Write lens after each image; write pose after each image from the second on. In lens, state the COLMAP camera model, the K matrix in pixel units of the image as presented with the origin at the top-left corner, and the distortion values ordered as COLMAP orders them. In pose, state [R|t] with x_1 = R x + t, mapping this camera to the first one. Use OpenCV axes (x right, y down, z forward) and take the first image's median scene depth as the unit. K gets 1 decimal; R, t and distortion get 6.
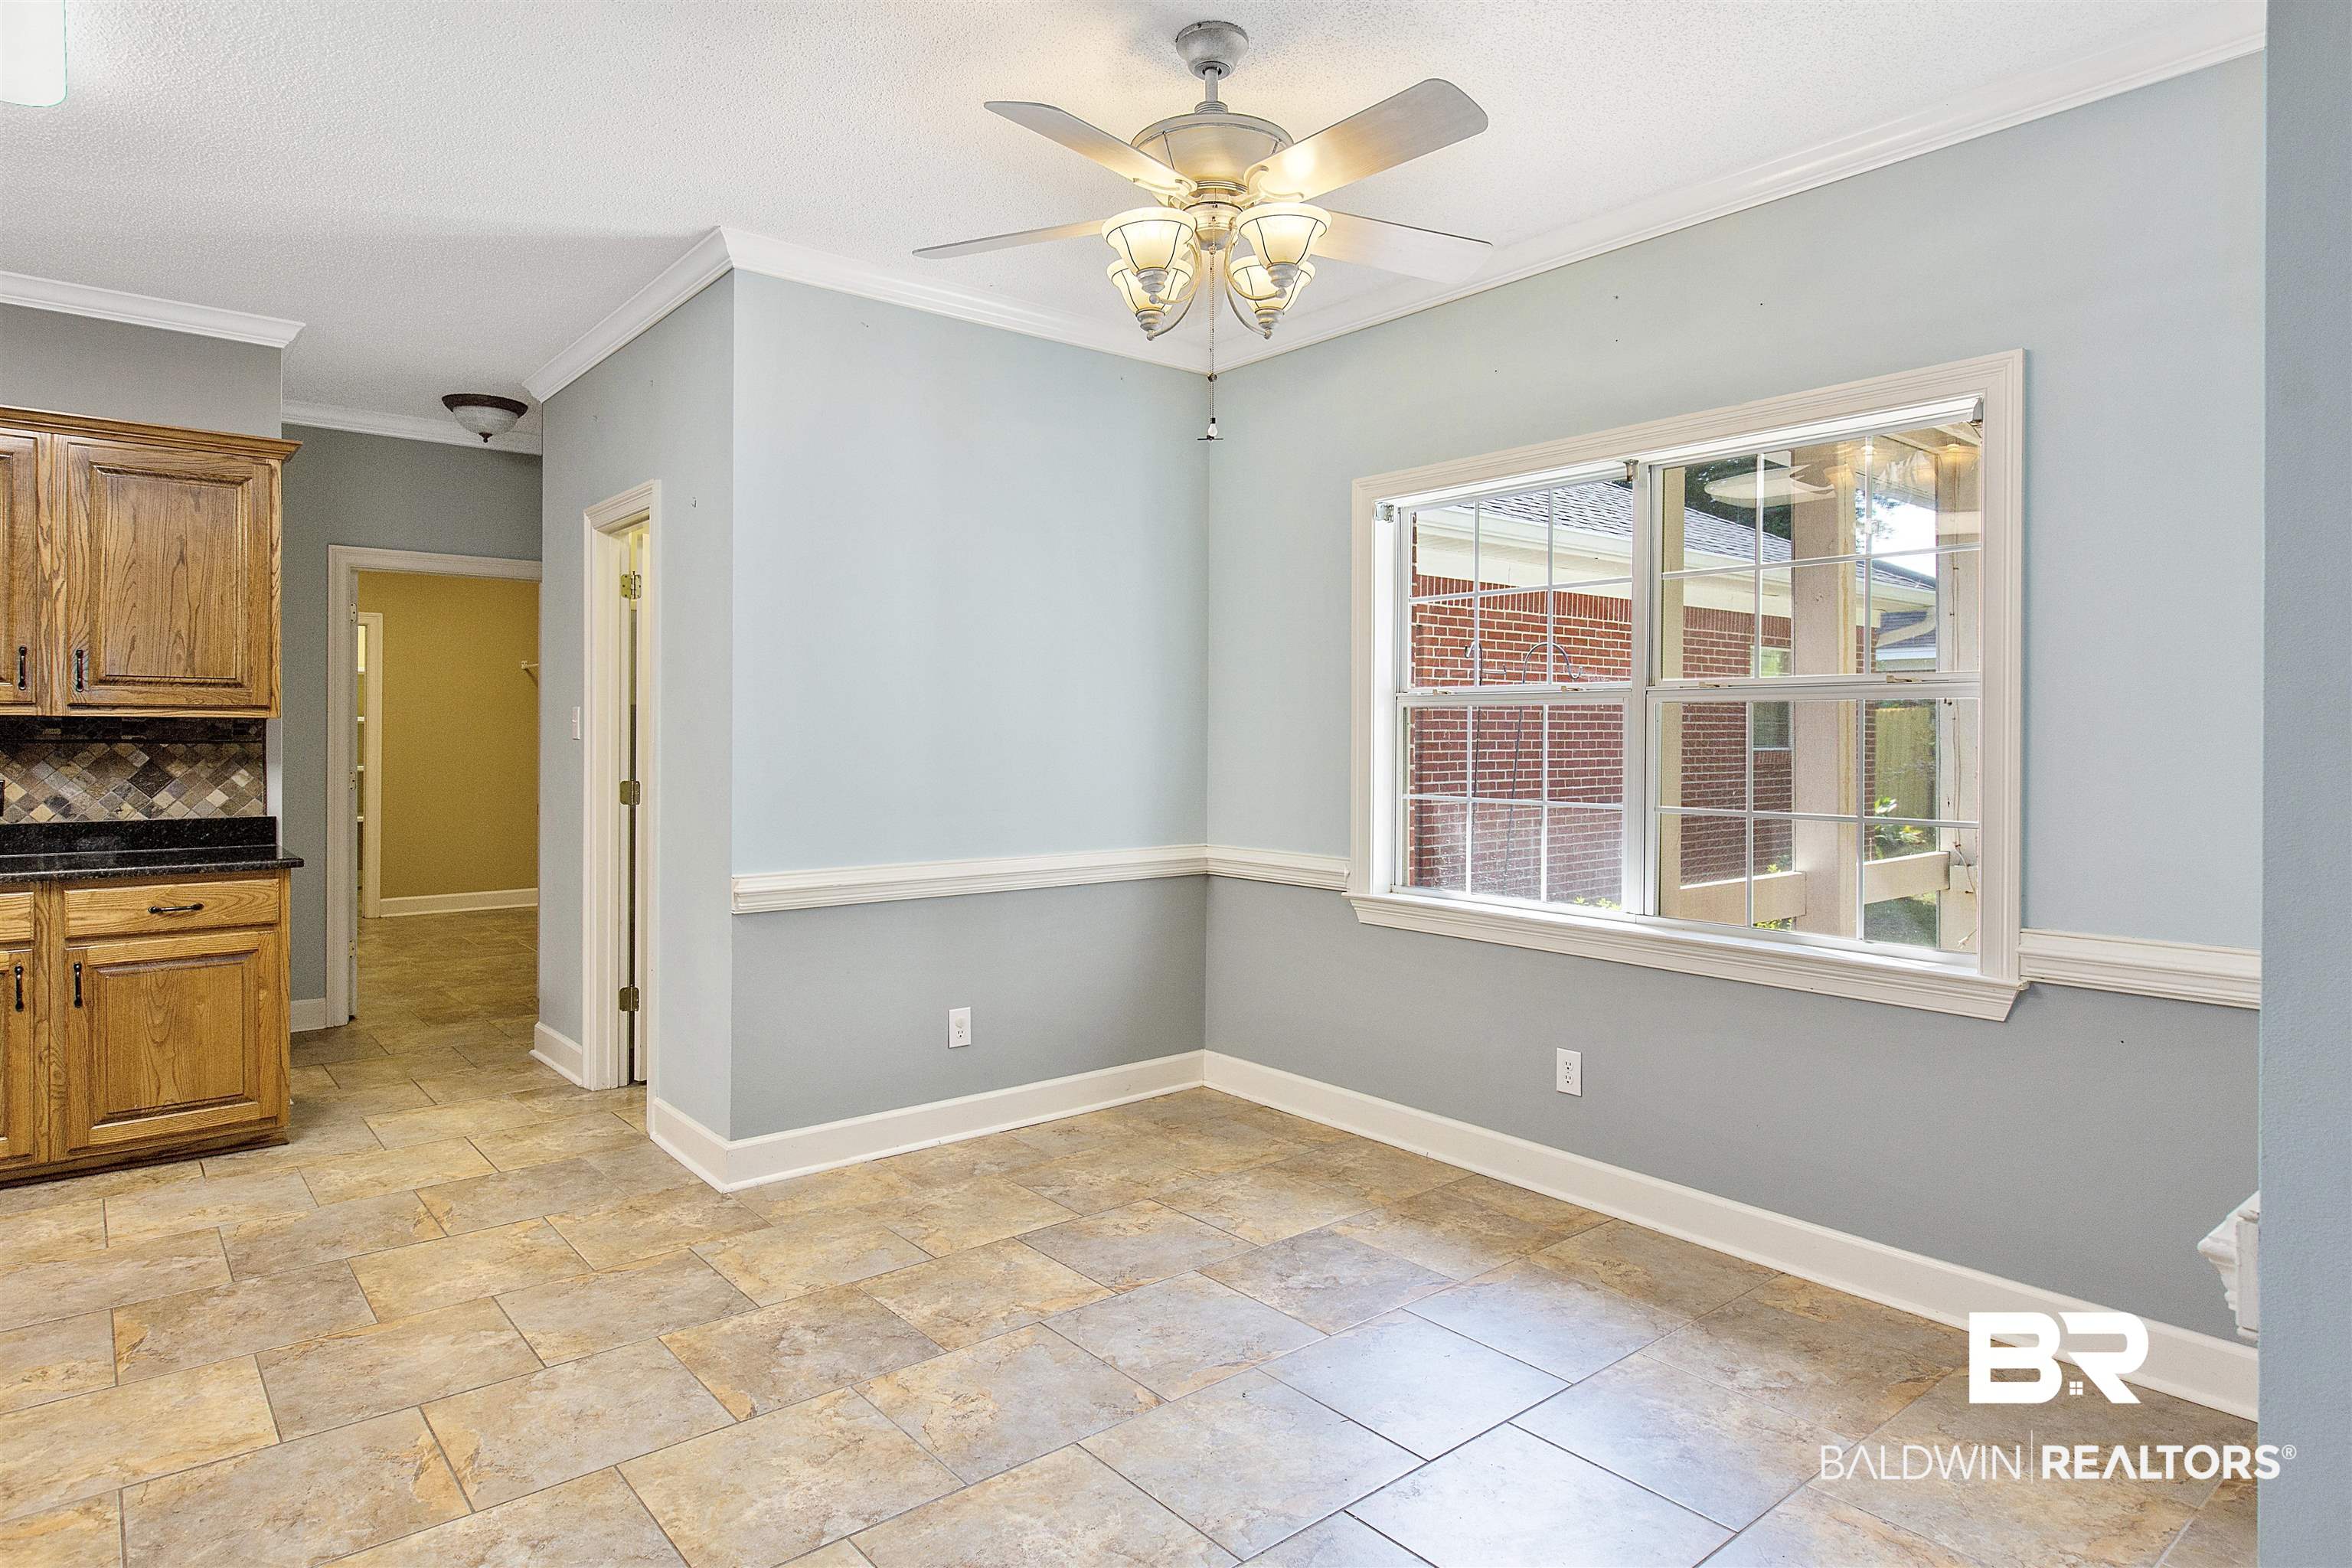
lens RADIAL K [[1320.2, 0, 1147.2], [0, 1320.2, 742.7], [0, 0, 1]] dist [-0.000999, 0.000702]
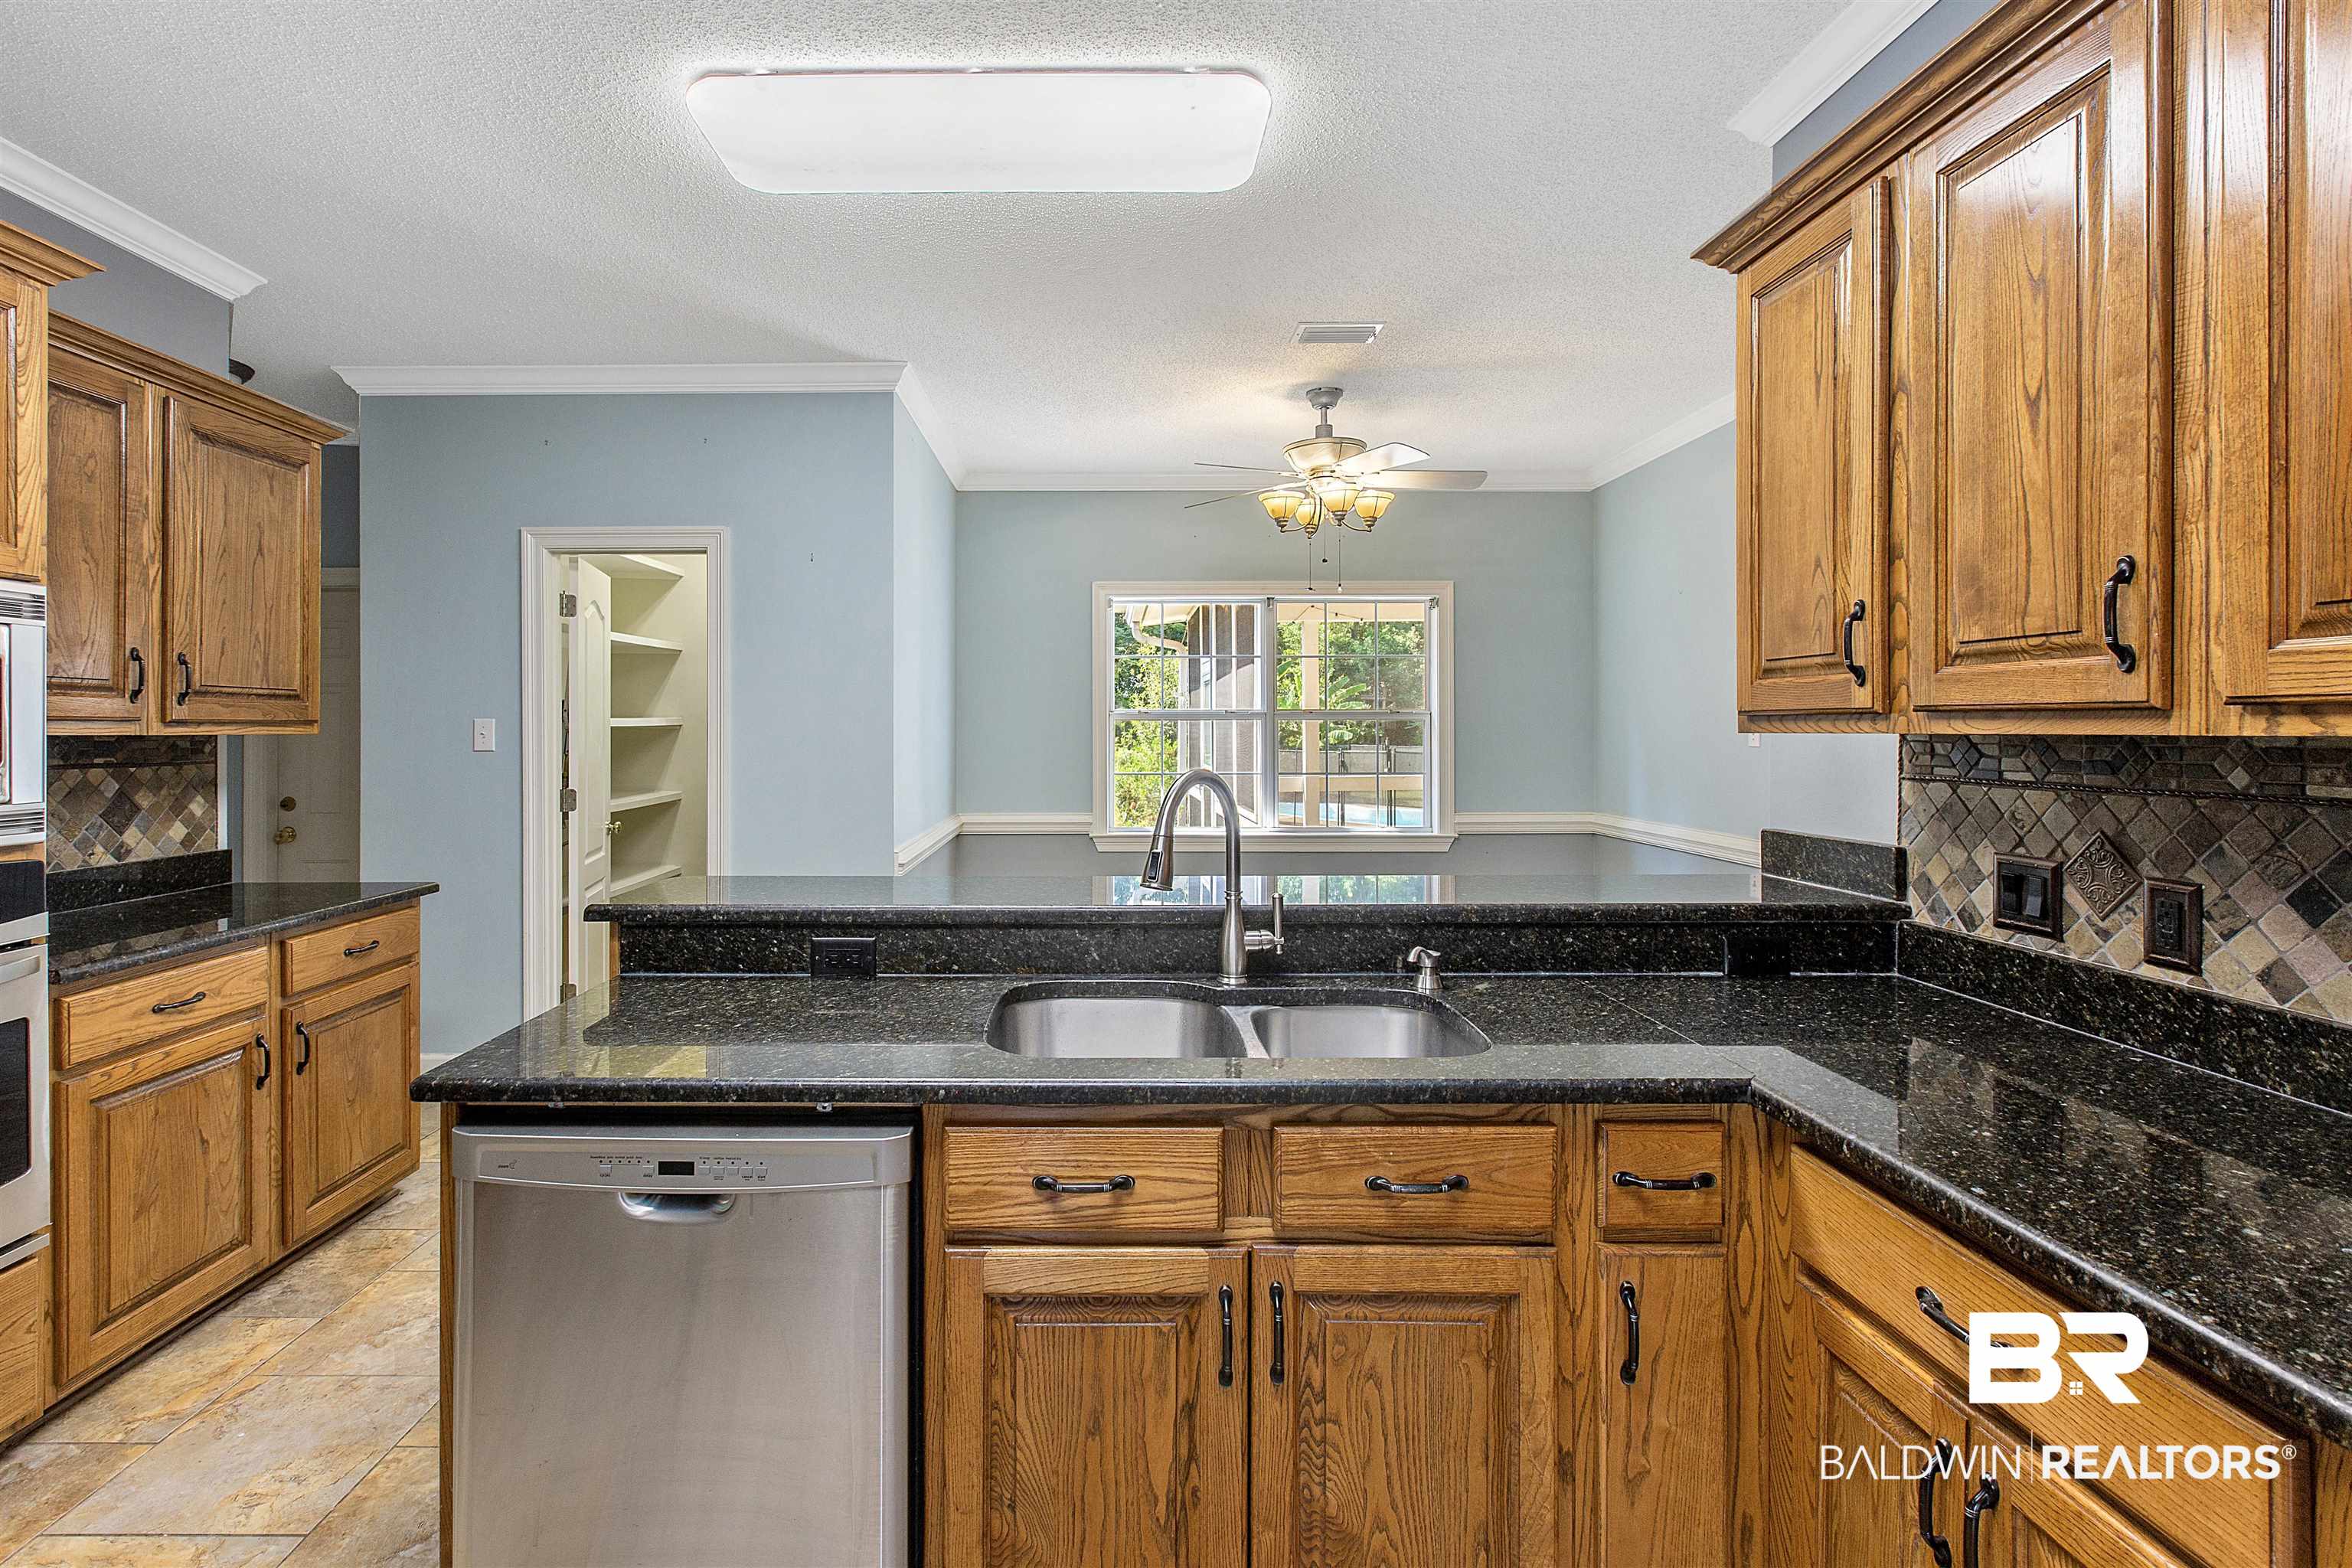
lens RADIAL K [[1105.8, 0, 1091.9], [0, 1105.8, 727.3], [0, 0, 1]] dist [0.001953, 0.000242]
pose [[0.638010, -0.005491, 0.770008, -0.960434], [0.010756, 0.999941, -0.001781, -0.017394], [-0.769953, 0.009418, 0.638031, 0.130486]]
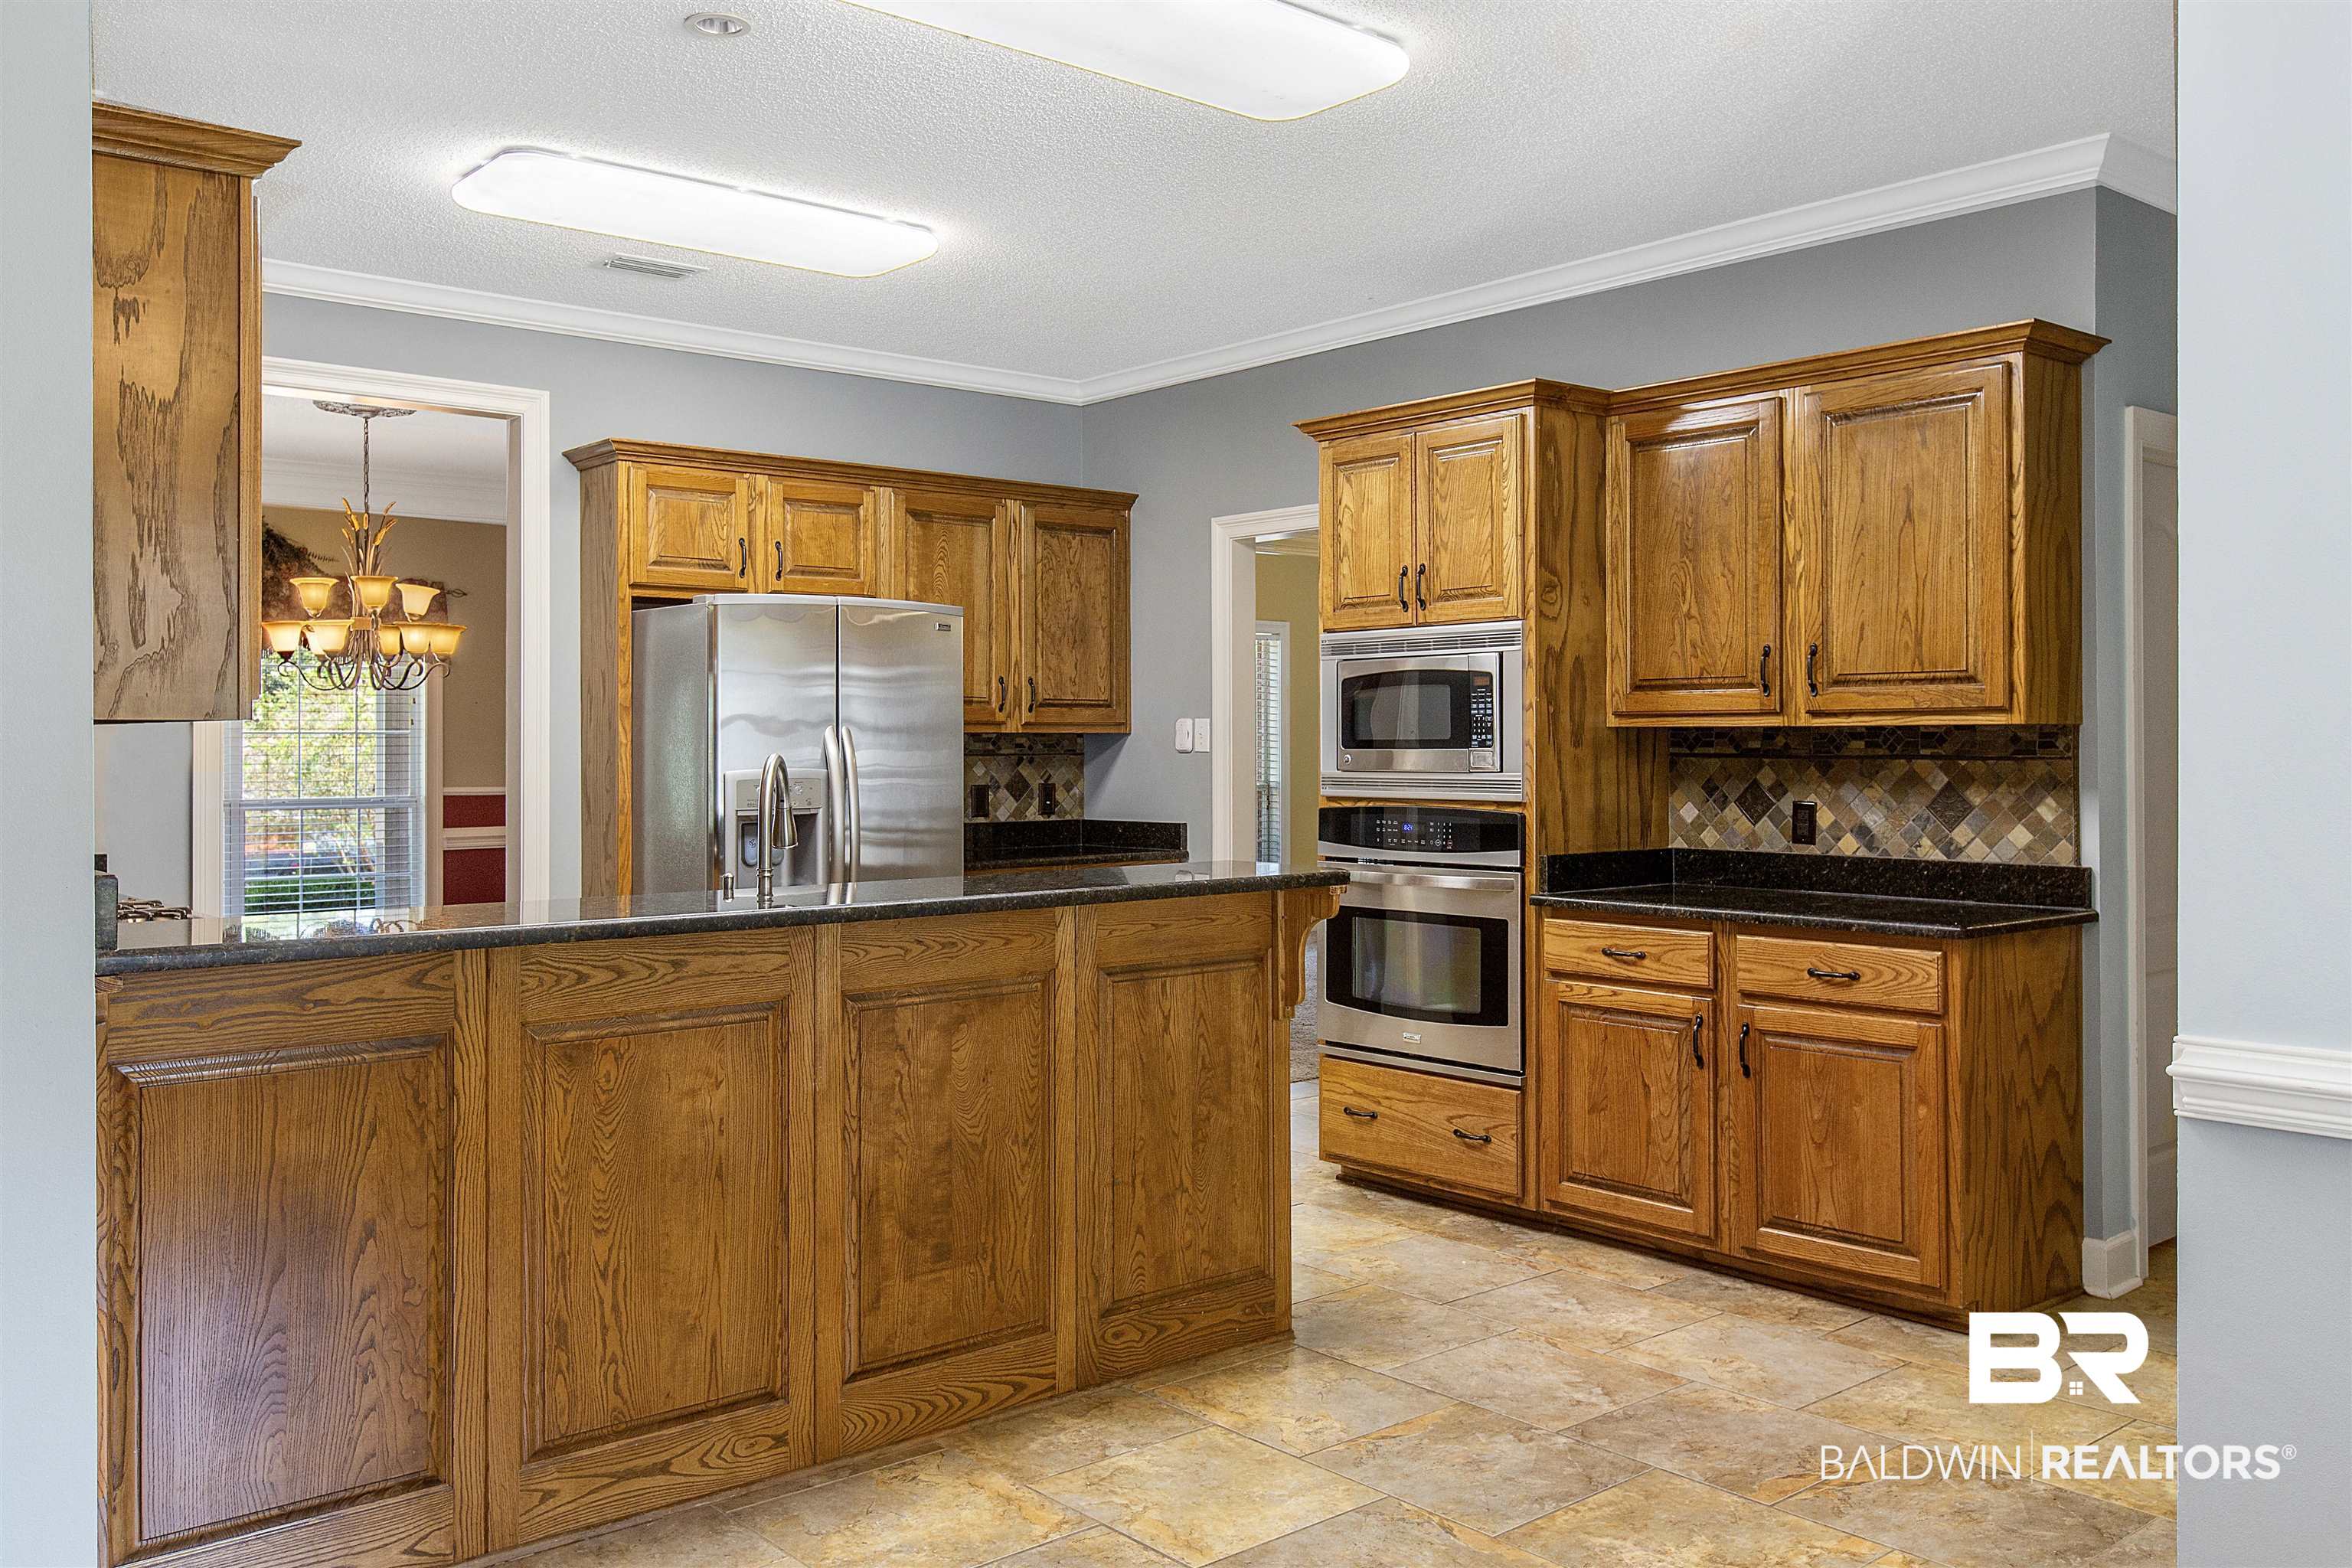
lens RADIAL K [[1903.2, 0, 1176.7], [0, 1903.2, 734.5], [0, 0, 1]] dist [0.001464, -0.000151]
pose [[0.026409, -0.010126, -0.999600, 0.350880], [-0.004610, 0.999937, -0.010251, -0.000904], [0.999641, 0.004879, 0.026361, 0.565359]]
